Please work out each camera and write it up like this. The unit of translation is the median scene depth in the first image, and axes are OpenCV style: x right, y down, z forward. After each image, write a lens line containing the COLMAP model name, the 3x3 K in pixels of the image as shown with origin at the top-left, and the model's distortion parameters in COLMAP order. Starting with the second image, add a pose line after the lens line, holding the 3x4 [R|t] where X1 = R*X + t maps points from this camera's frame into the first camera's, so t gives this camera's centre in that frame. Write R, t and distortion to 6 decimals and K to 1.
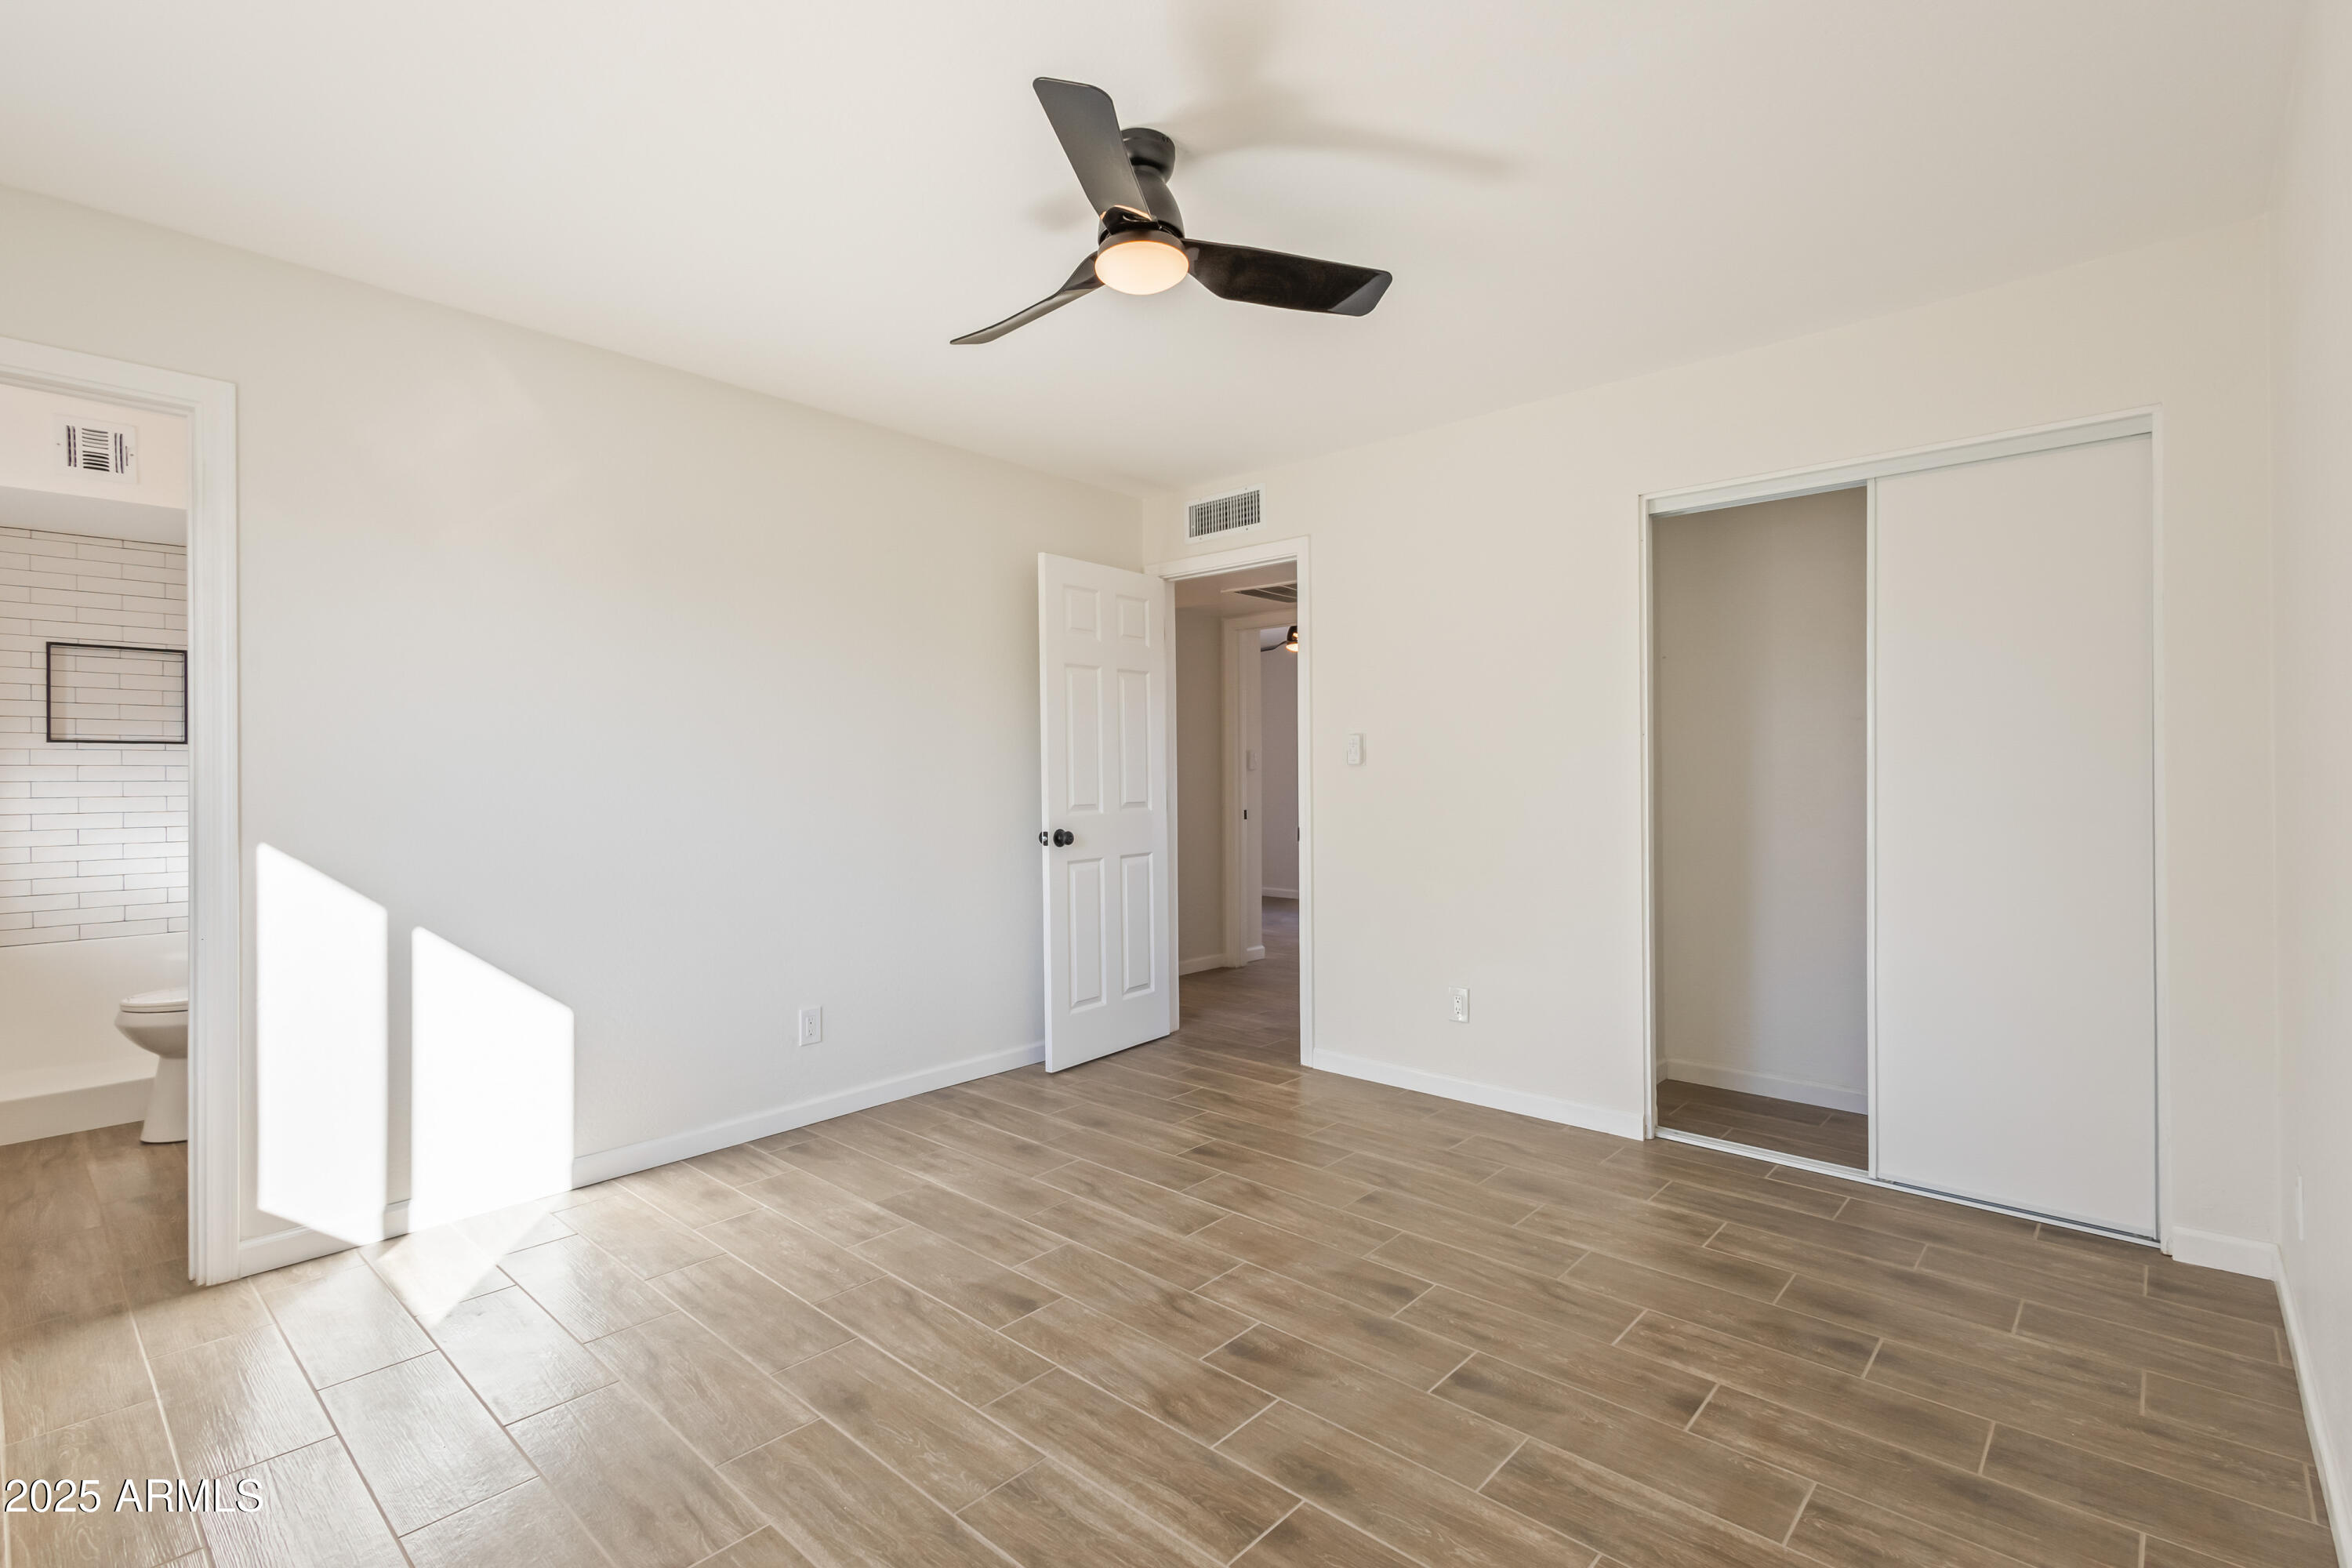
lens RADIAL K [[1083.9, 0, 1194.8], [0, 1083.9, 774.2], [0, 0, 1]] dist [0.010738, -0.002067]
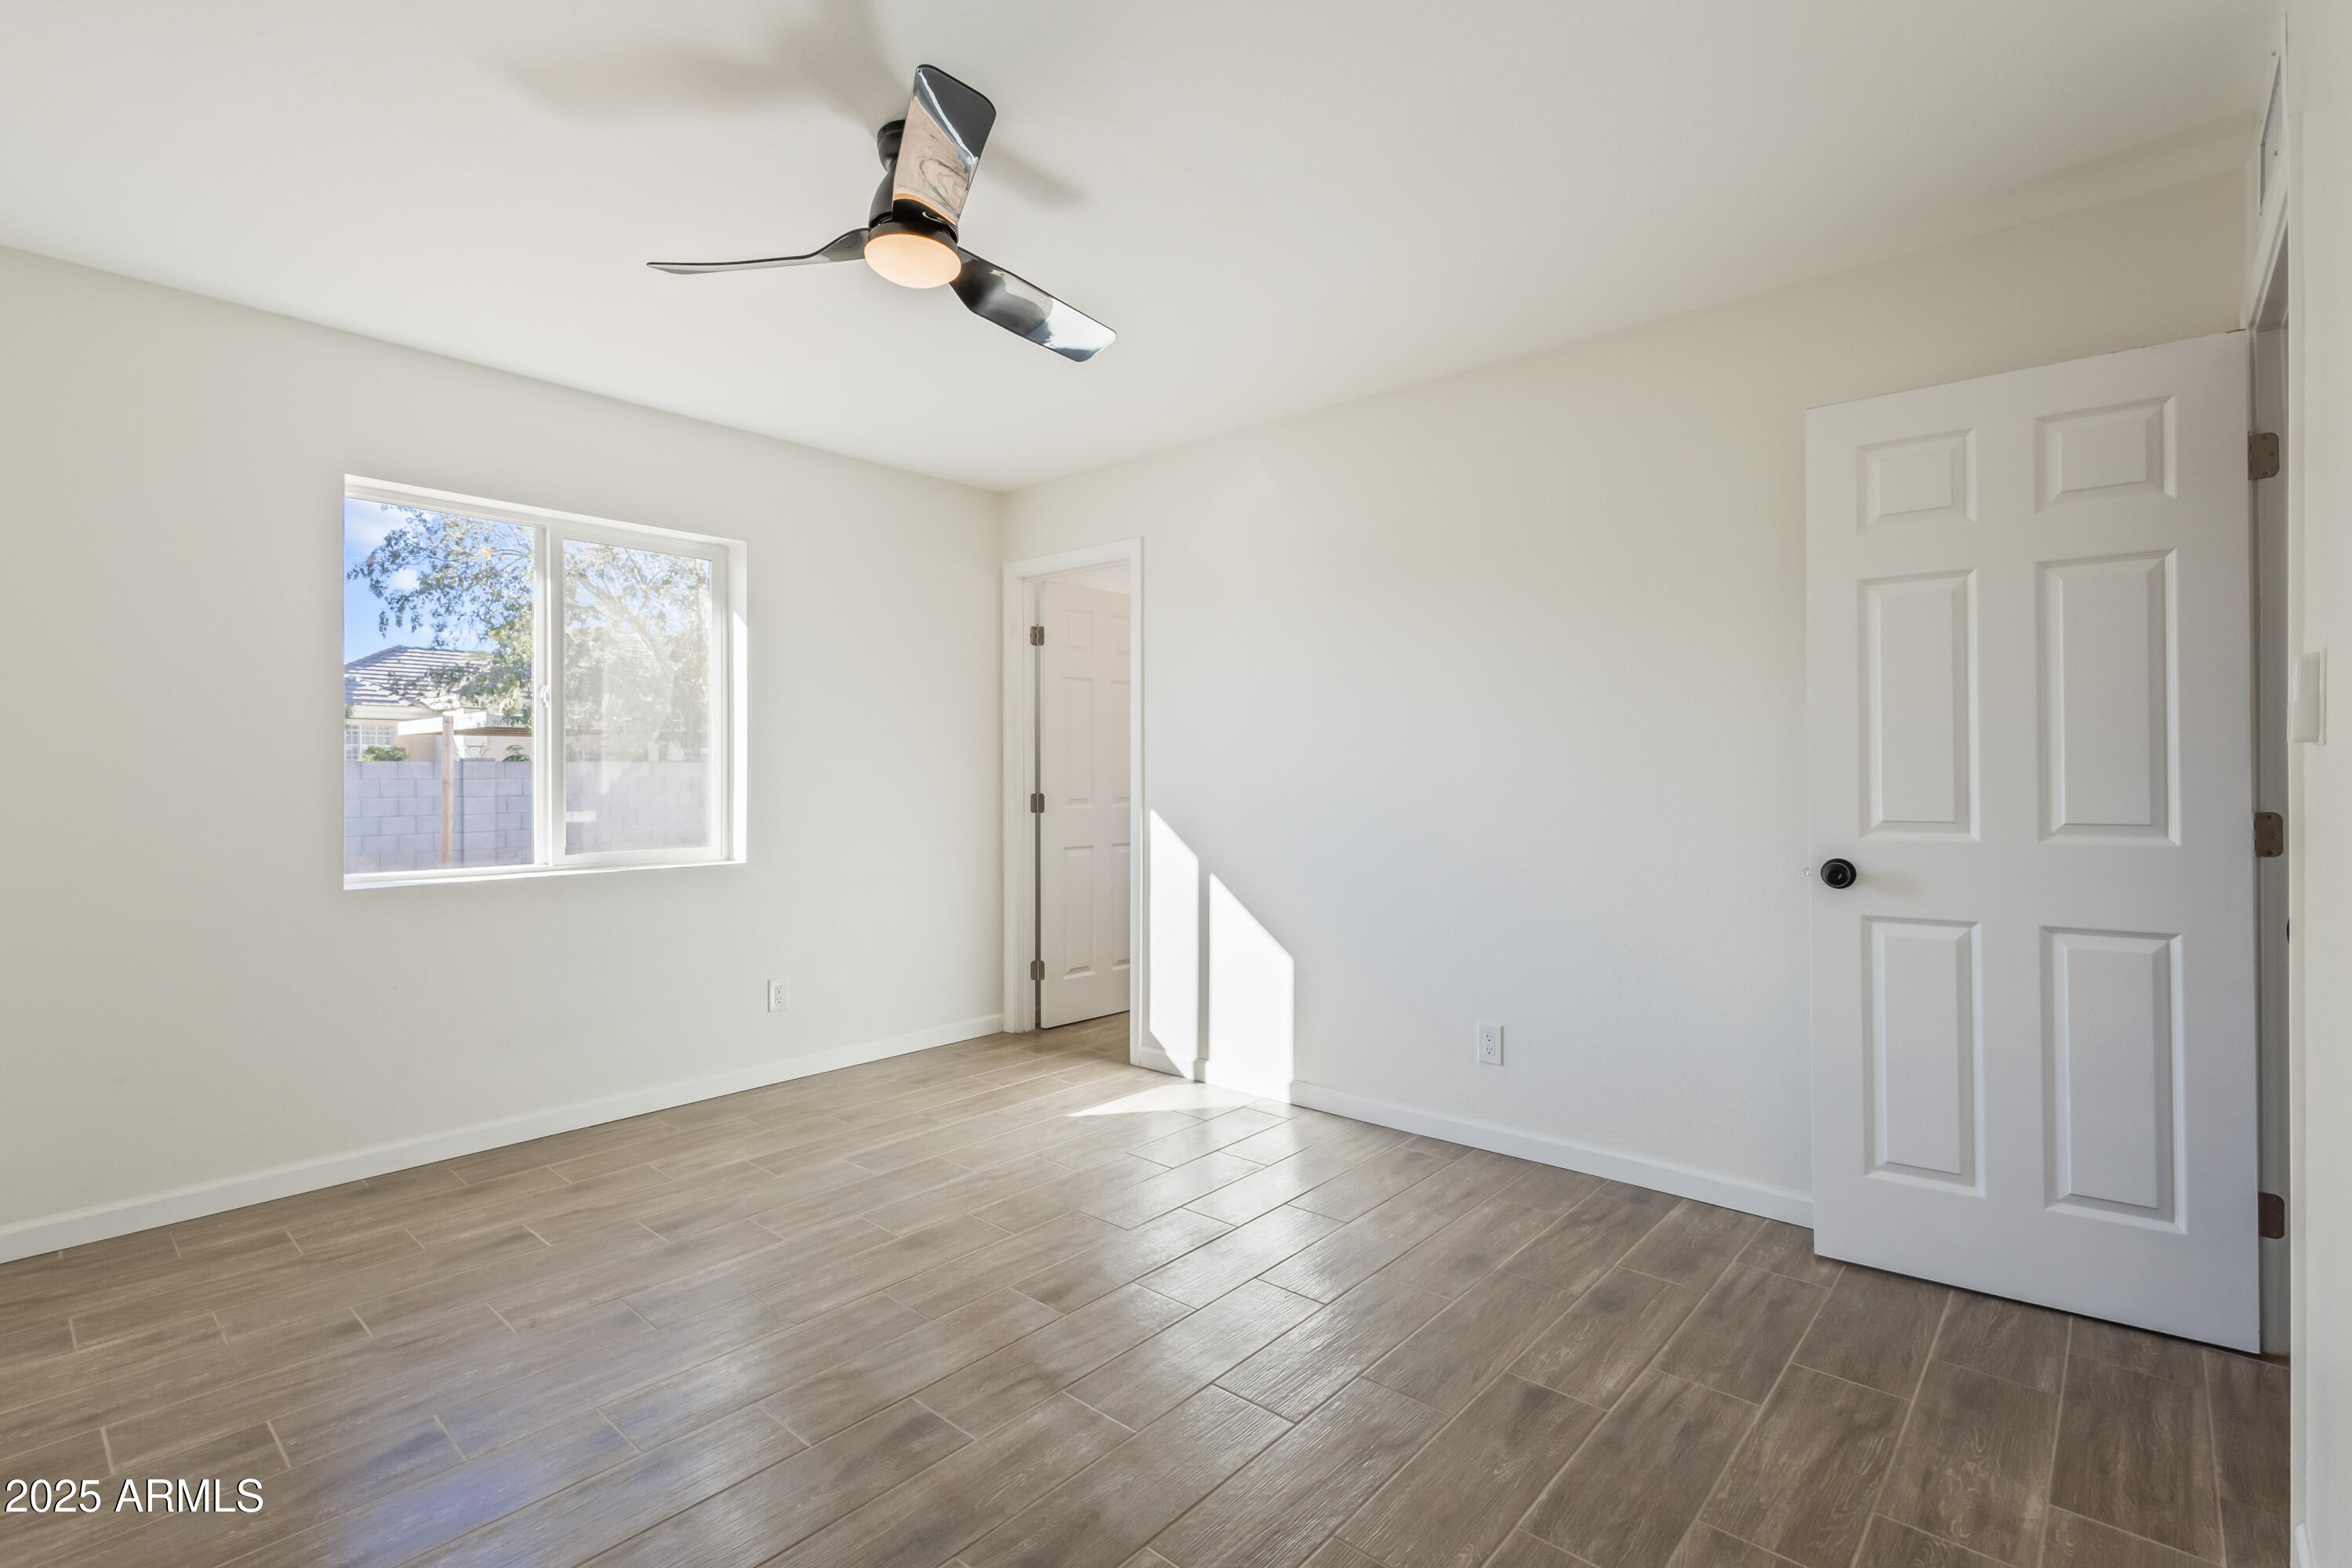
lens RADIAL K [[1083.9, 0, 1167.9], [0, 1083.9, 775.8], [0, 0, 1]] dist [0.010738, -0.002067]
pose [[-0.003429, 0.007759, -0.999964, 0.671368], [0.000702, 0.999970, 0.007757, -0.000856], [0.999994, -0.000675, -0.003434, 0.881031]]
